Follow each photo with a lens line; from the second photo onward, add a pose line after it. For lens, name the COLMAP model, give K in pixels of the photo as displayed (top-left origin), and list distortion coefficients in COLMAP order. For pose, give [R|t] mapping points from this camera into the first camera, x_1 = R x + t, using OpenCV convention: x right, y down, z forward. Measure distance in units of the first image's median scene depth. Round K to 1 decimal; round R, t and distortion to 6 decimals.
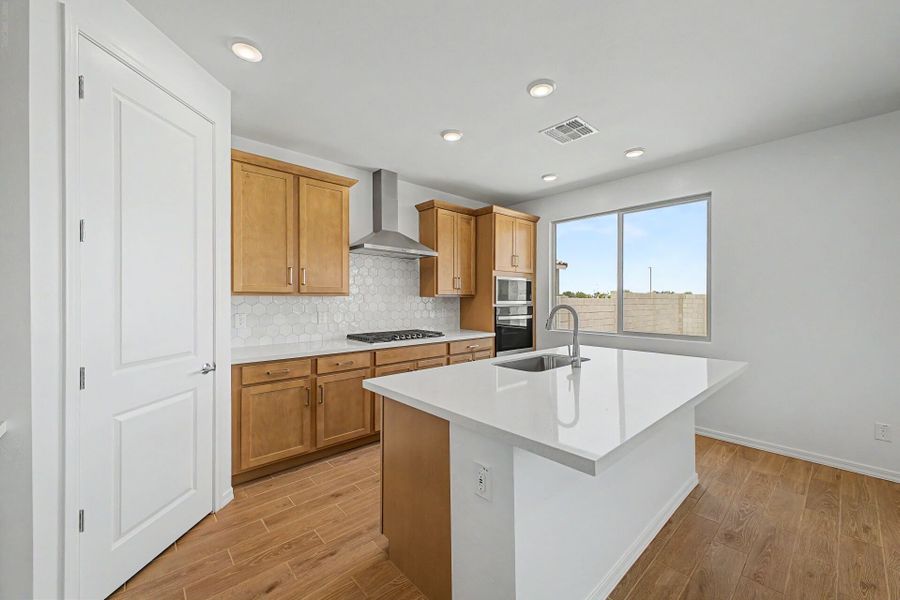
lens RADIAL K [[355.5, 0, 454.6], [0, 355.5, 298.0], [0, 0, 1]] dist [0.008807, -0.000914]
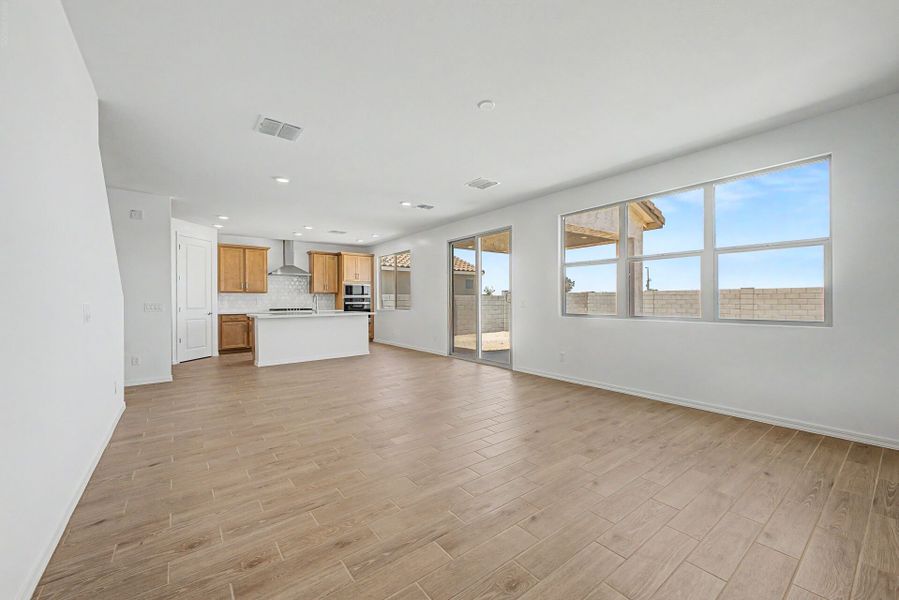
lens RADIAL K [[355.1, 0, 454.0], [0, 355.1, 297.9], [0, 0, 1]] dist [0.008807, -0.000914]
pose [[0.996425, -0.008910, -0.084016, 1.117740], [0.008409, 0.999945, -0.006309, 0.051325], [0.084067, 0.005580, 0.996444, -1.278035]]
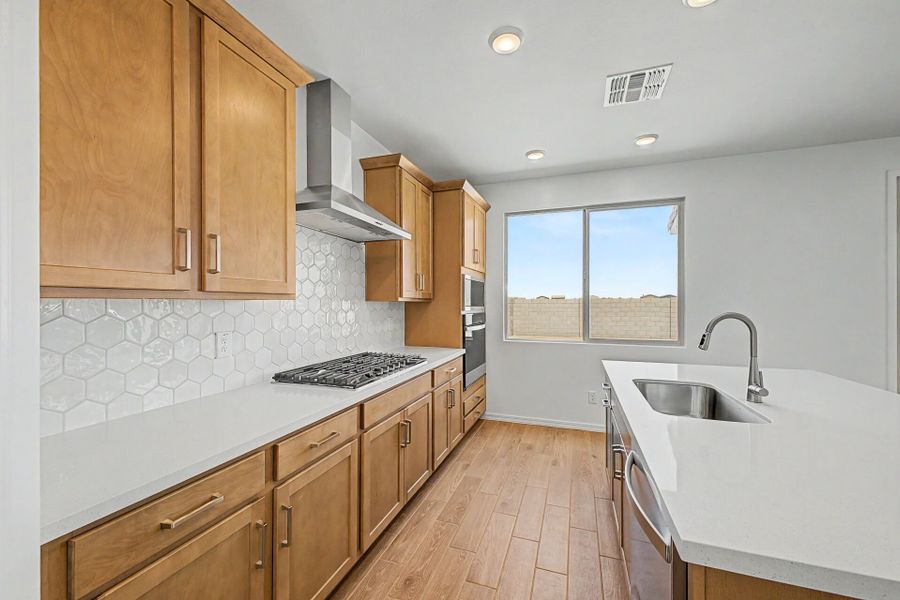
lens RADIAL K [[355.5, 0, 452.7], [0, 355.5, 304.3], [0, 0, 1]] dist [0.008807, -0.000914]
pose [[0.877584, -0.003004, 0.479413, -0.307365], [0.000084, 0.999981, 0.006113, -0.001957], [-0.479423, -0.005324, 0.877568, 0.394499]]
